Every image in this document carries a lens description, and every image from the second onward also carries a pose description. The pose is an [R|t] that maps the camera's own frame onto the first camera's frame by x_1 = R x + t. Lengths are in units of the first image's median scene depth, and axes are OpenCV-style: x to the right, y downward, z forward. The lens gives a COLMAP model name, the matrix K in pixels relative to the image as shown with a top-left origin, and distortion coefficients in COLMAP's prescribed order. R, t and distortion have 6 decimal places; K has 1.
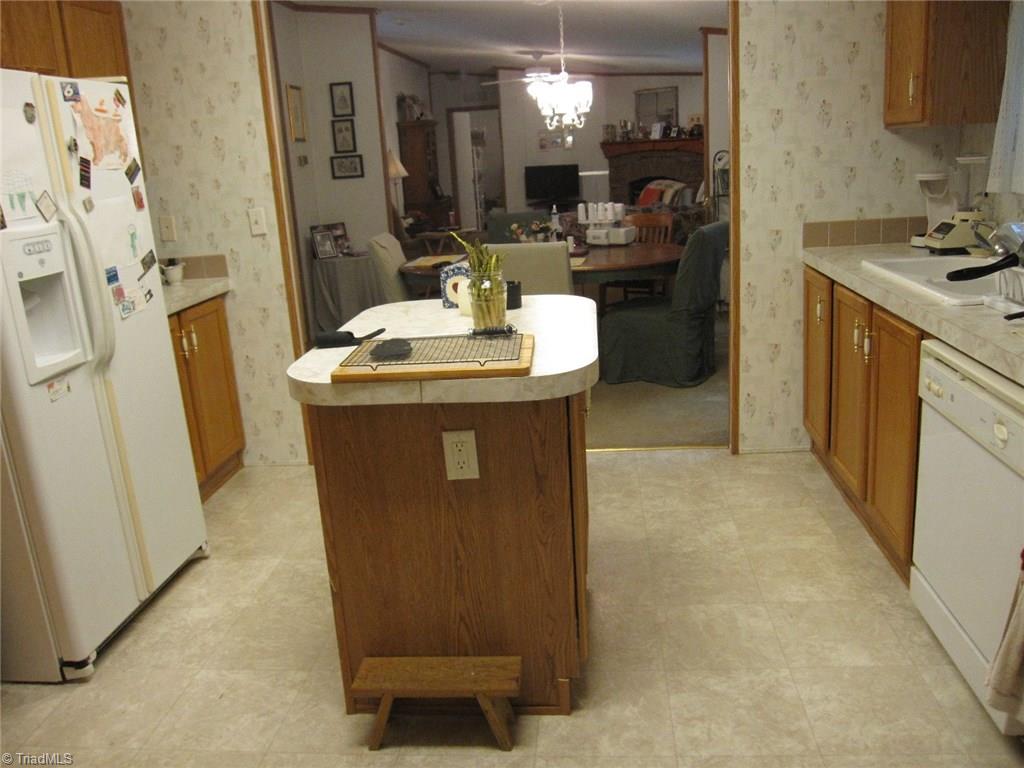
lens RADIAL K [[829.3, 0, 509.2], [0, 829.3, 374.3], [0, 0, 1]] dist [-0.048716, 0.008522]
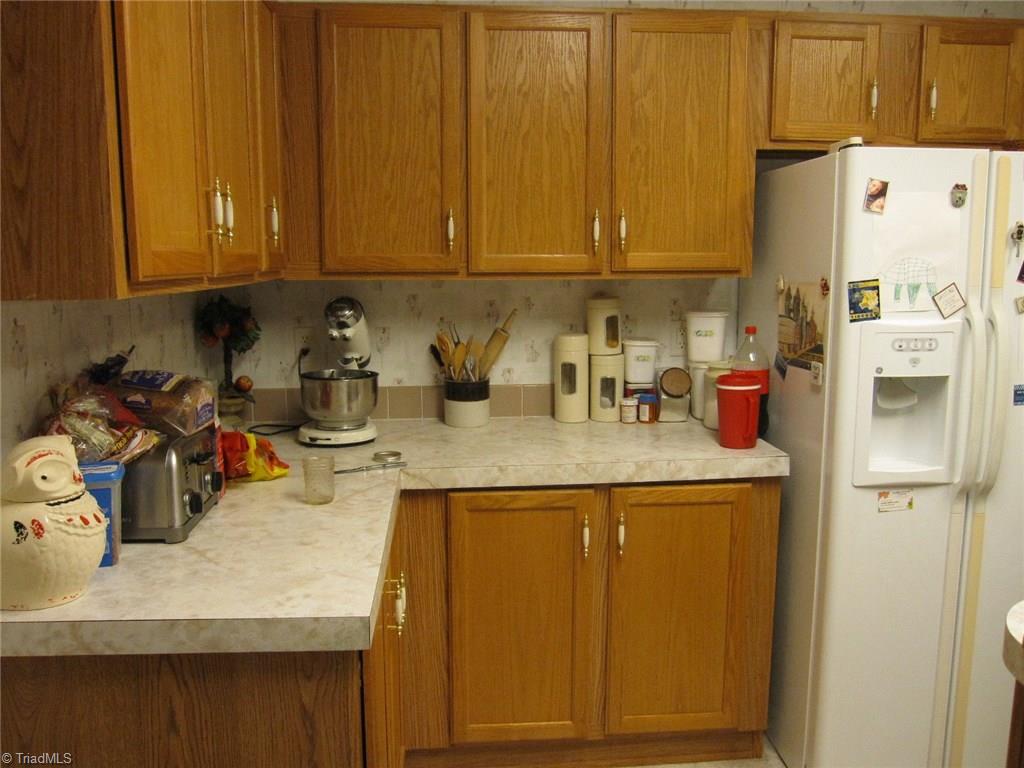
lens RADIAL K [[829.3, 0, 517.7], [0, 829.3, 385.5], [0, 0, 1]] dist [-0.048716, 0.008522]
pose [[0.180605, 0.215965, -0.959553, 0.191812], [-0.259453, 0.951501, 0.165319, -0.132895], [0.948718, 0.219101, 0.227878, 0.350734]]
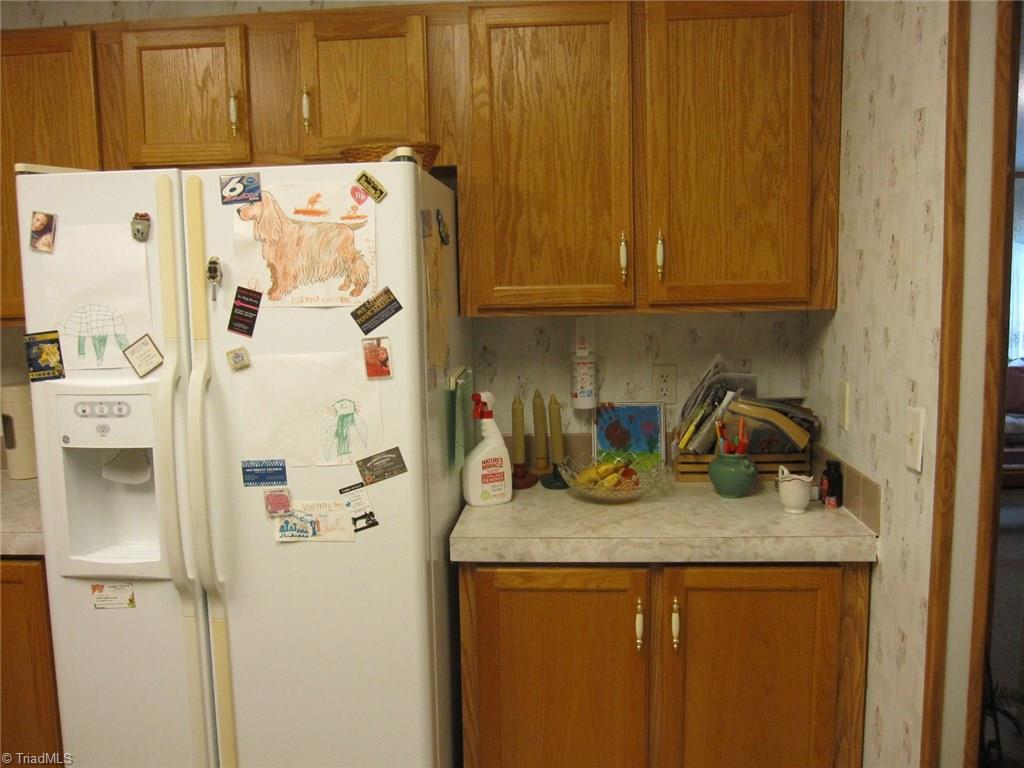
lens RADIAL K [[829.3, 0, 508.6], [0, 829.3, 377.2], [0, 0, 1]] dist [-0.048716, 0.008522]
pose [[0.009318, 0.183846, -0.982911, 0.131103], [-0.242334, 0.954067, 0.176154, -0.359575], [0.970148, 0.236551, 0.053442, 1.170169]]
